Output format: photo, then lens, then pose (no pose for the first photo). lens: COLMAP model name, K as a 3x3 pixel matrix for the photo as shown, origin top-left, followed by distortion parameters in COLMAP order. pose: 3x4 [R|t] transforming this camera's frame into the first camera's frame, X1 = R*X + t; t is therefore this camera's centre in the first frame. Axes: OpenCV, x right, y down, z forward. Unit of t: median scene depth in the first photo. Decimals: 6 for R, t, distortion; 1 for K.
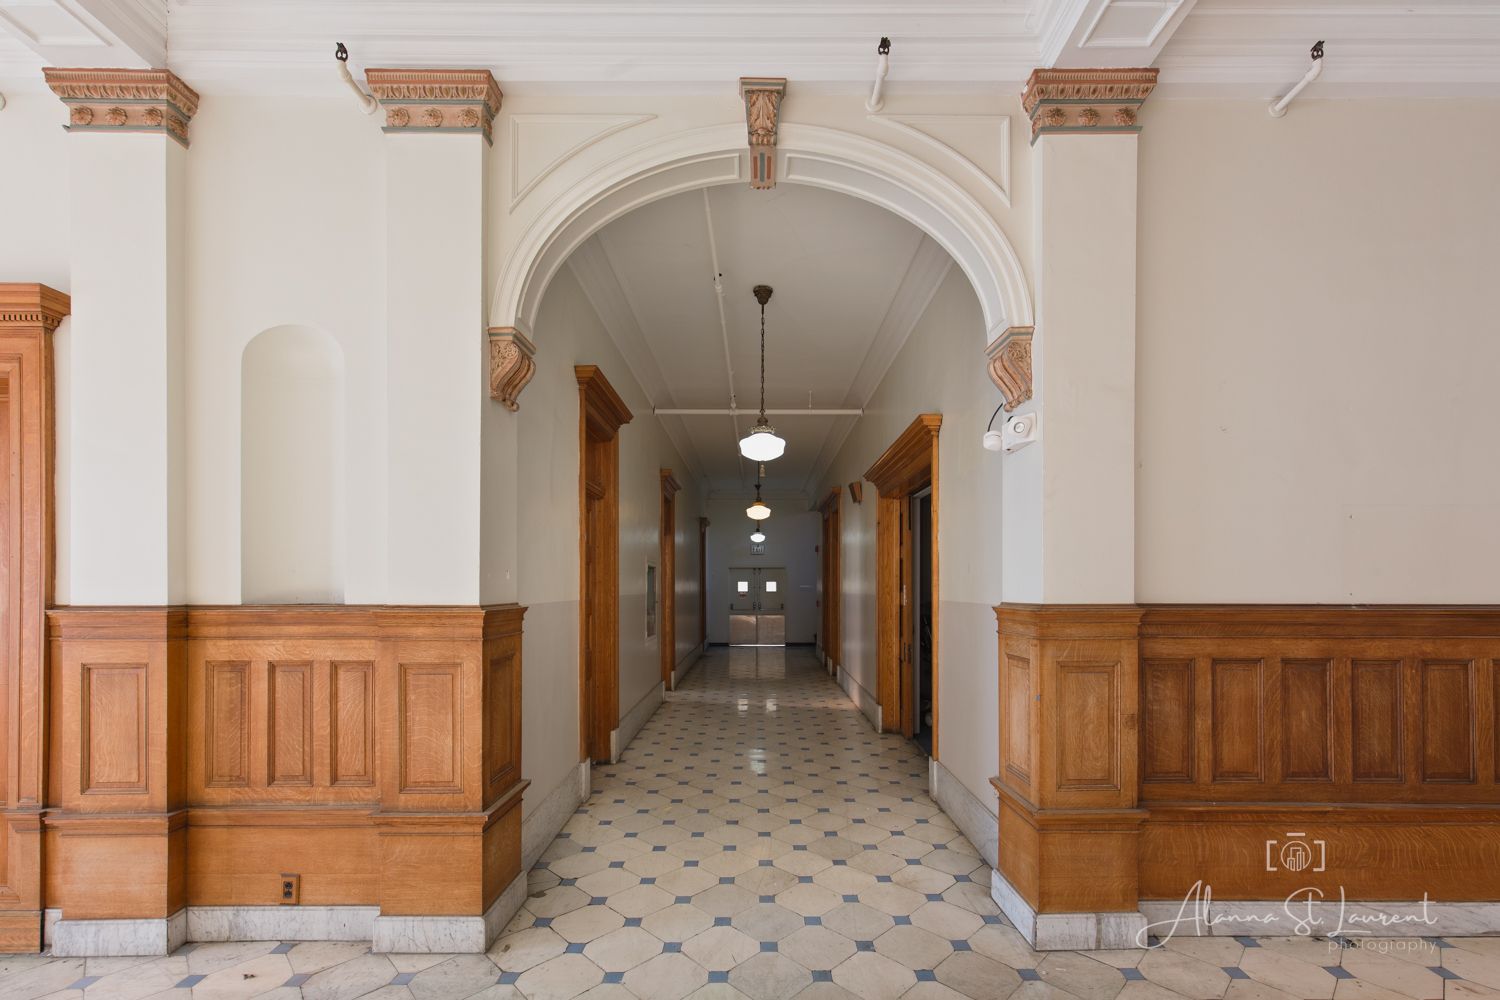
lens RADIAL K [[704.0, 0, 771.3], [0, 704.0, 583.4], [0, 0, 1]] dist [0.016953, -0.000205]
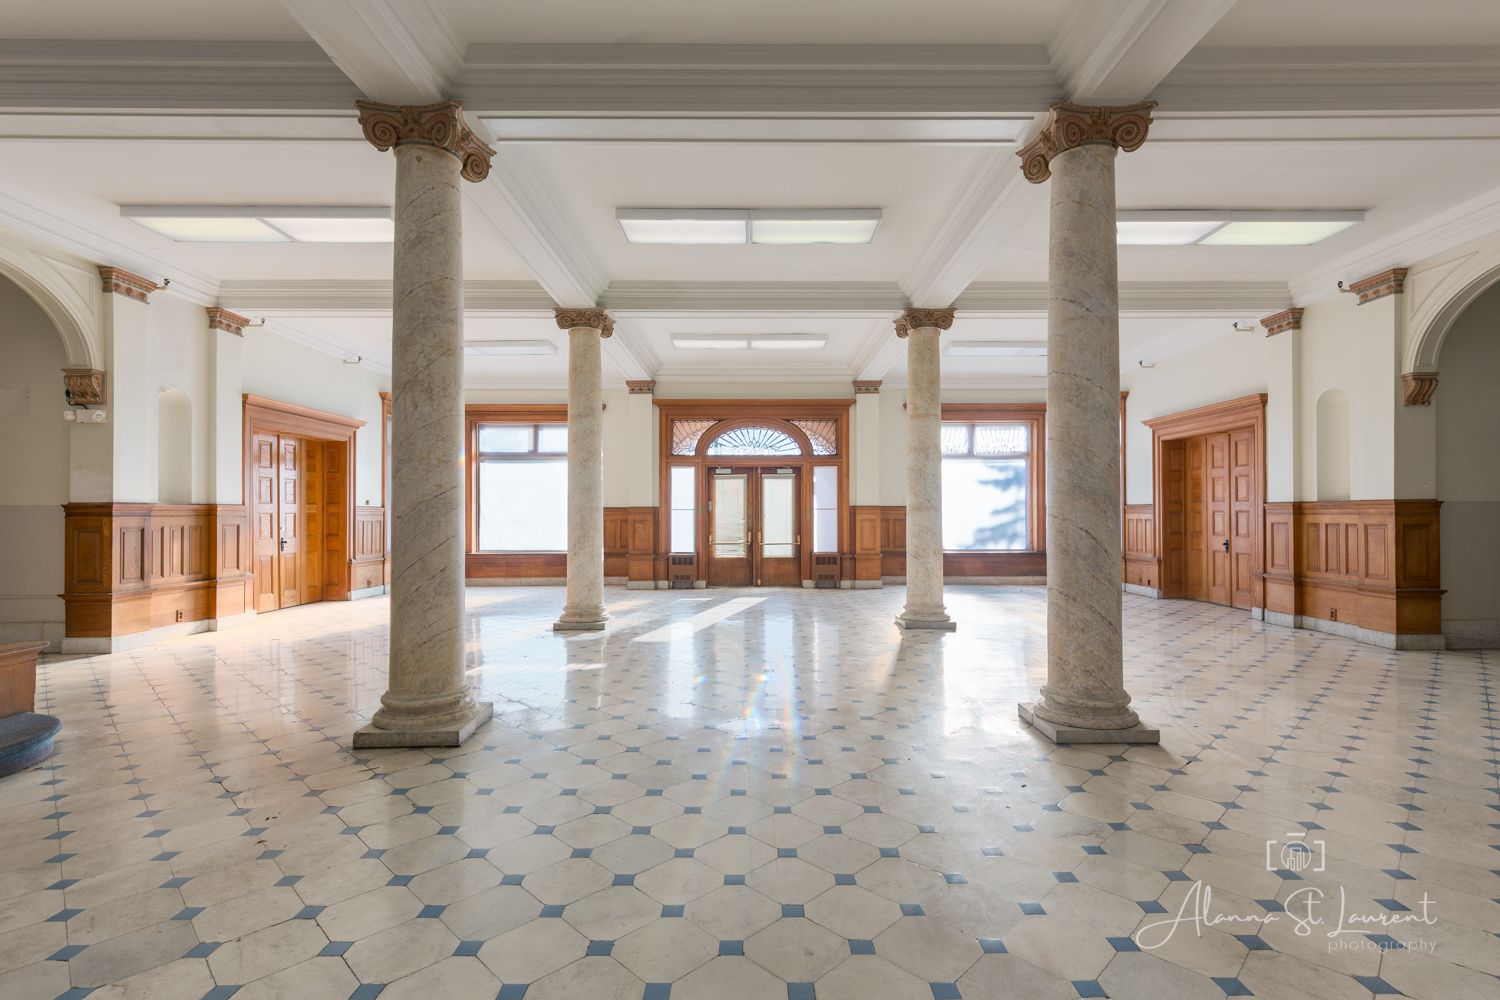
lens RADIAL K [[704.0, 0, 754.6], [0, 704.0, 500.8], [0, 0, 1]] dist [0.016953, -0.000205]
pose [[-0.008862, -0.015668, -0.999838, 1.859745], [-0.001153, 0.999877, -0.015659, 0.072754], [0.999960, 0.001014, -0.008879, -1.017979]]
